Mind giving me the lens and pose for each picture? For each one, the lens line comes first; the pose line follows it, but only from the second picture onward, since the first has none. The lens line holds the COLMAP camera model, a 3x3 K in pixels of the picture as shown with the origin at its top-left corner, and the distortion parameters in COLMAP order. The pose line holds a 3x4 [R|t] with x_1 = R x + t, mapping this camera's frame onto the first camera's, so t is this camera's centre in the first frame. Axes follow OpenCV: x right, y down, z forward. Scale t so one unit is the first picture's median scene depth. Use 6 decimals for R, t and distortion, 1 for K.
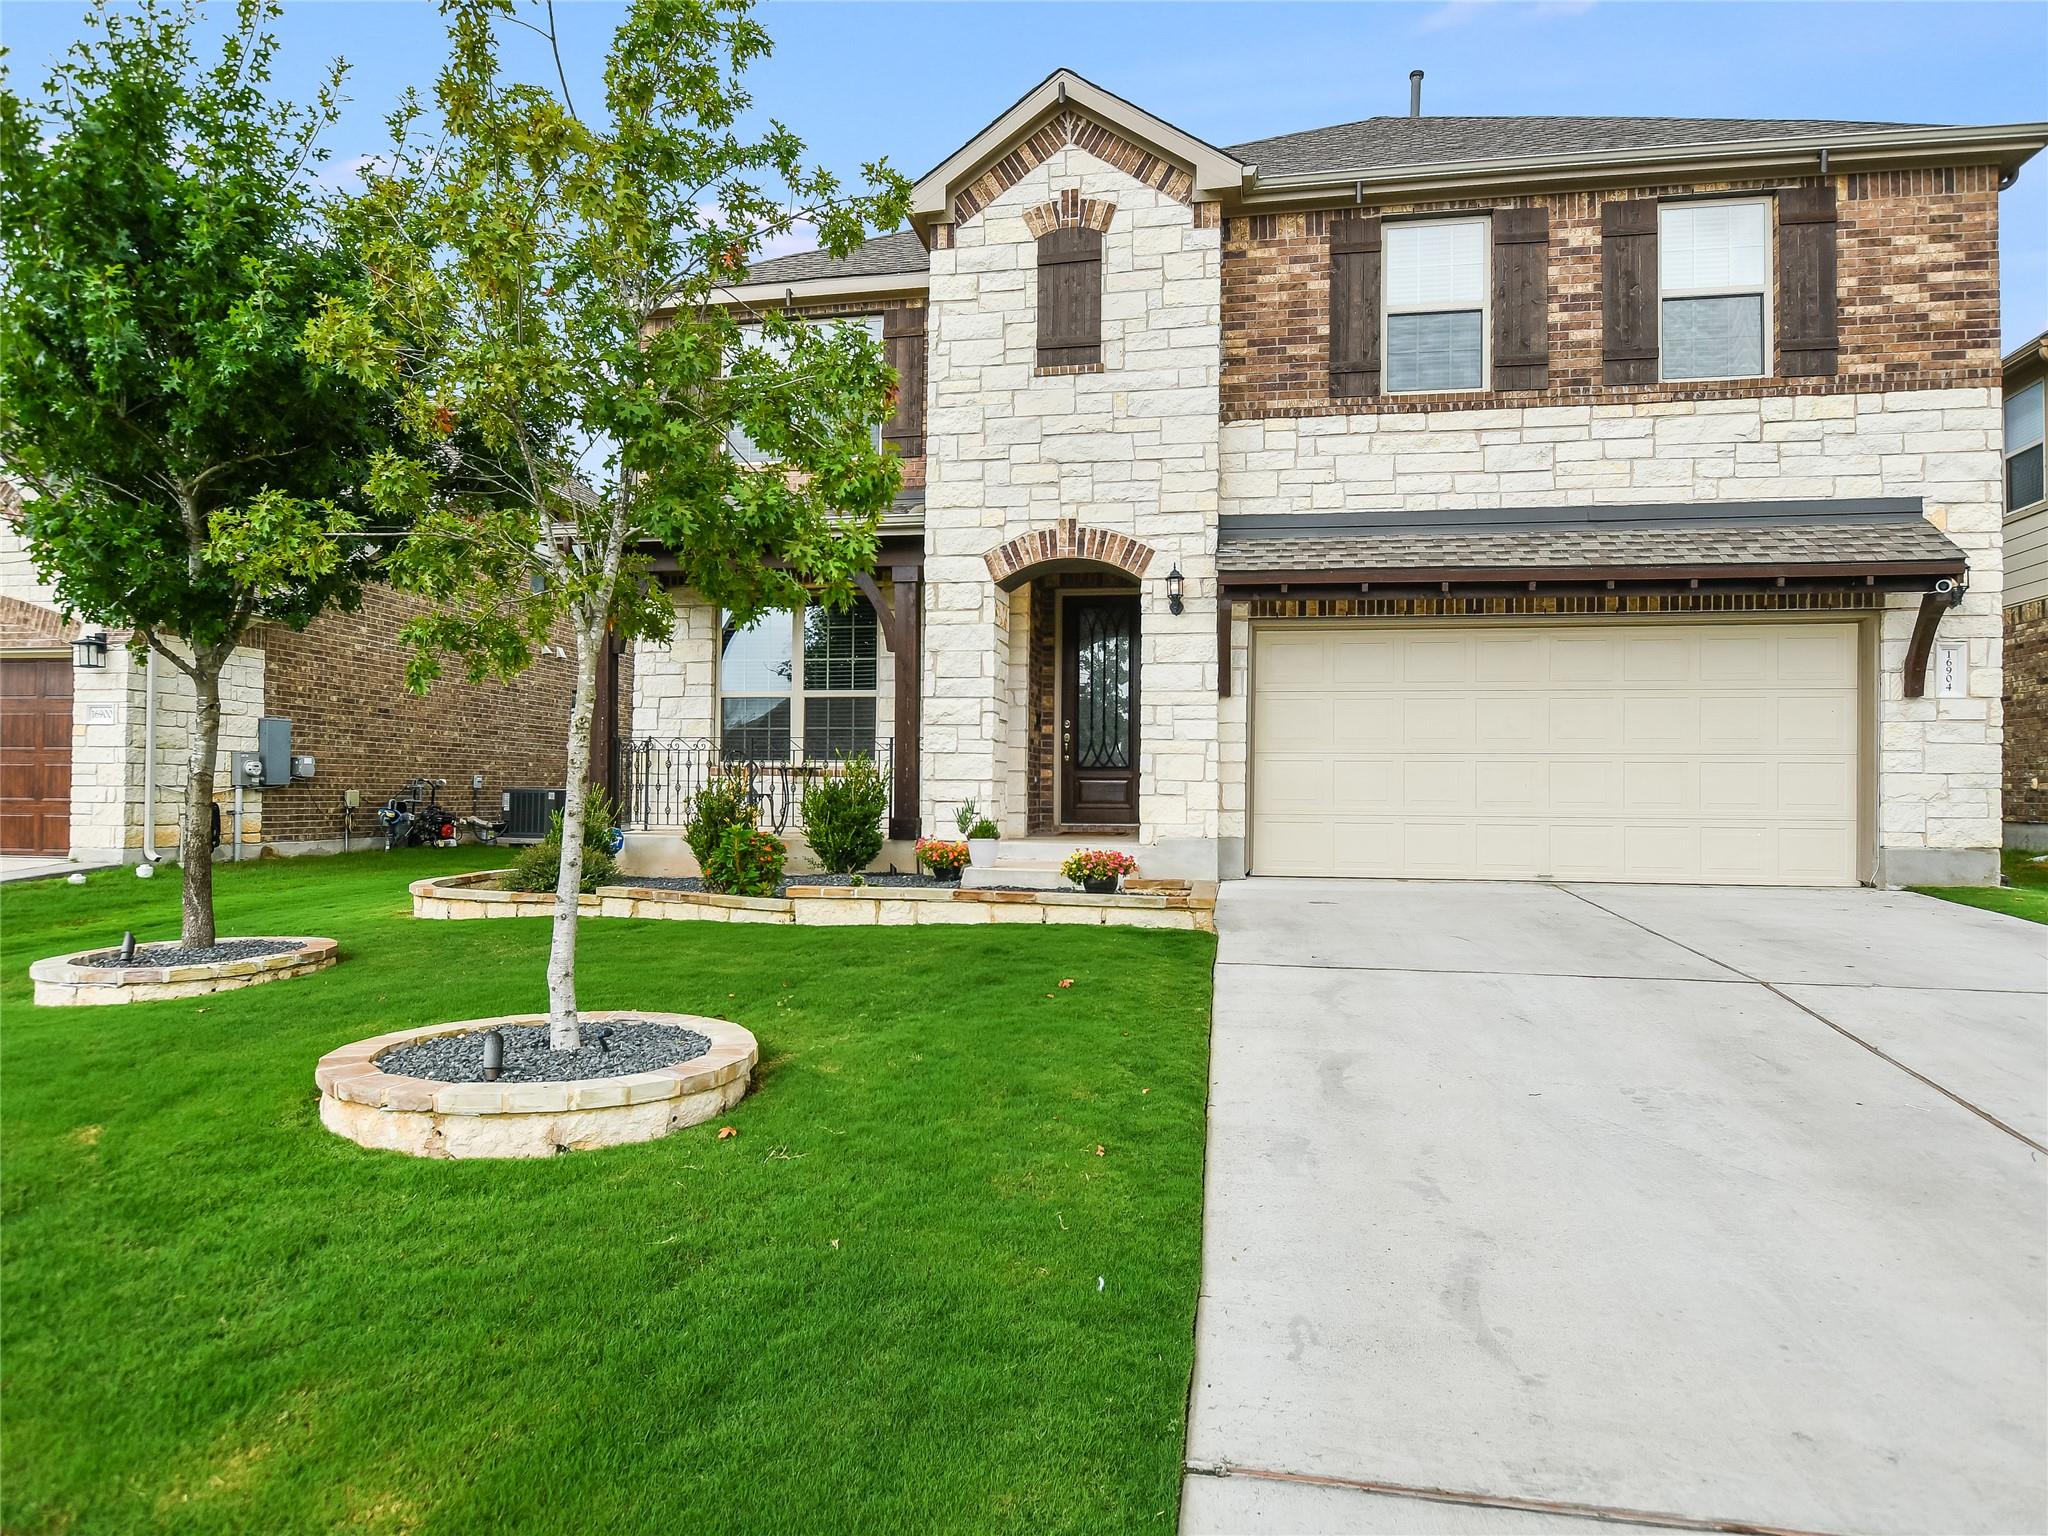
lens RADIAL K [[1073.3, 0, 1023.7], [0, 1073.3, 774.9], [0, 0, 1]] dist [-0.012192, -0.000843]
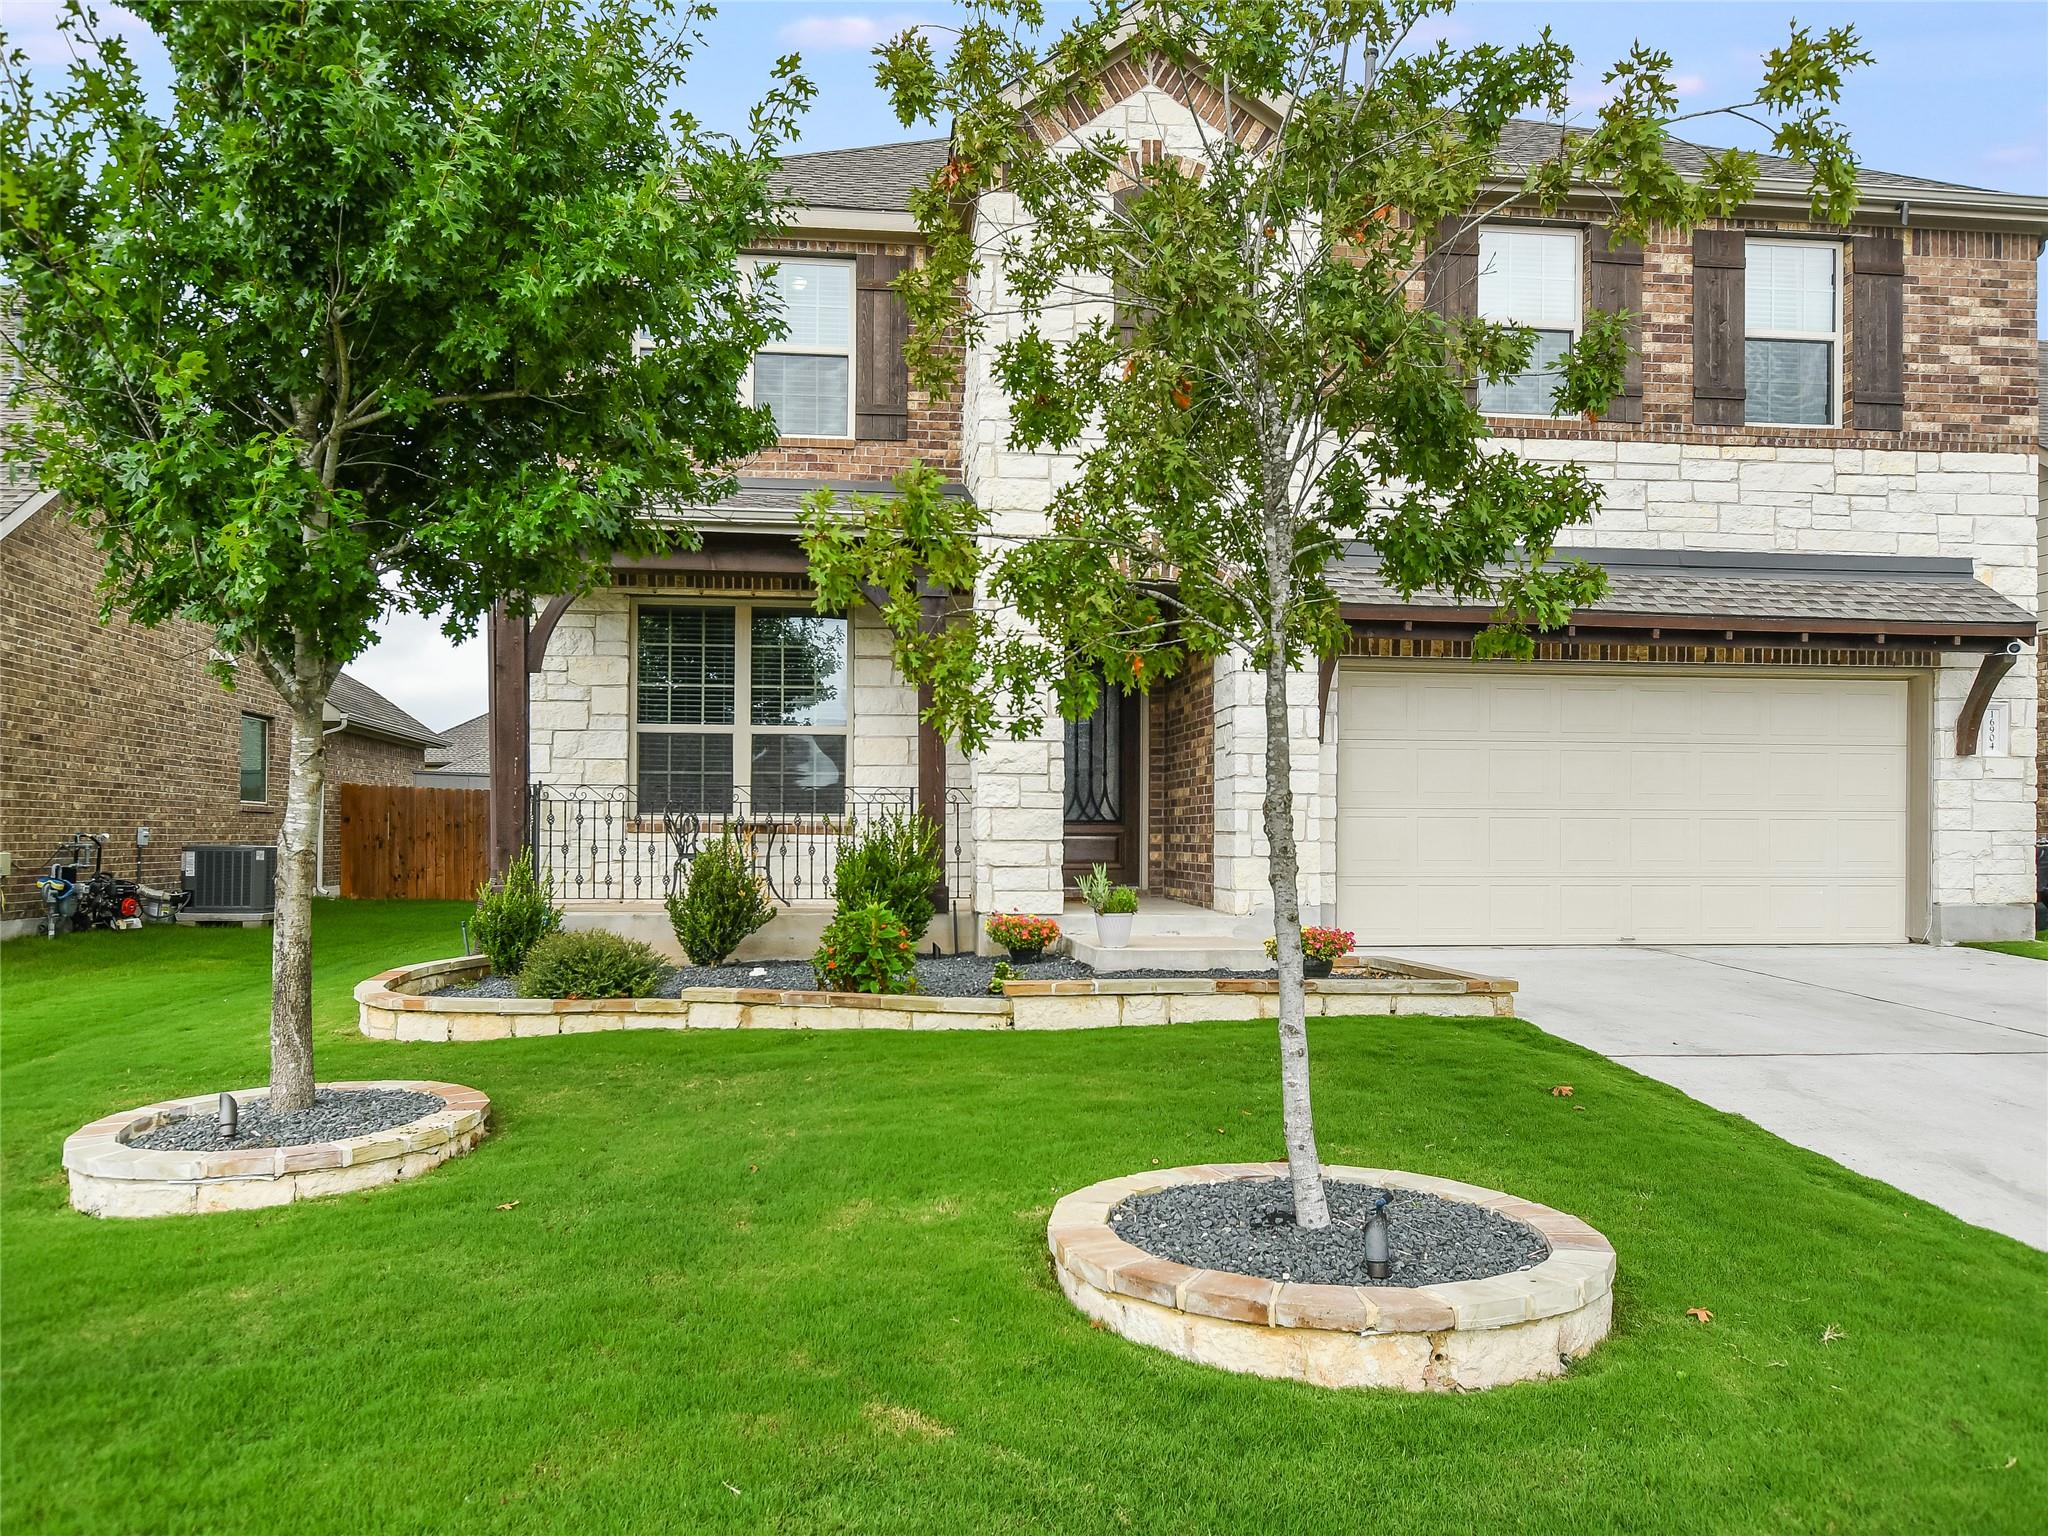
lens RADIAL K [[1253.9, 0, 1016.3], [0, 1253.9, 827.2], [0, 0, 1]] dist [0.000670, 0.001783]
pose [[0.966744, -0.002296, 0.255737, -0.332751], [0.000160, 0.999965, 0.008373, -0.014427], [-0.255747, -0.008053, 0.966710, 0.070051]]
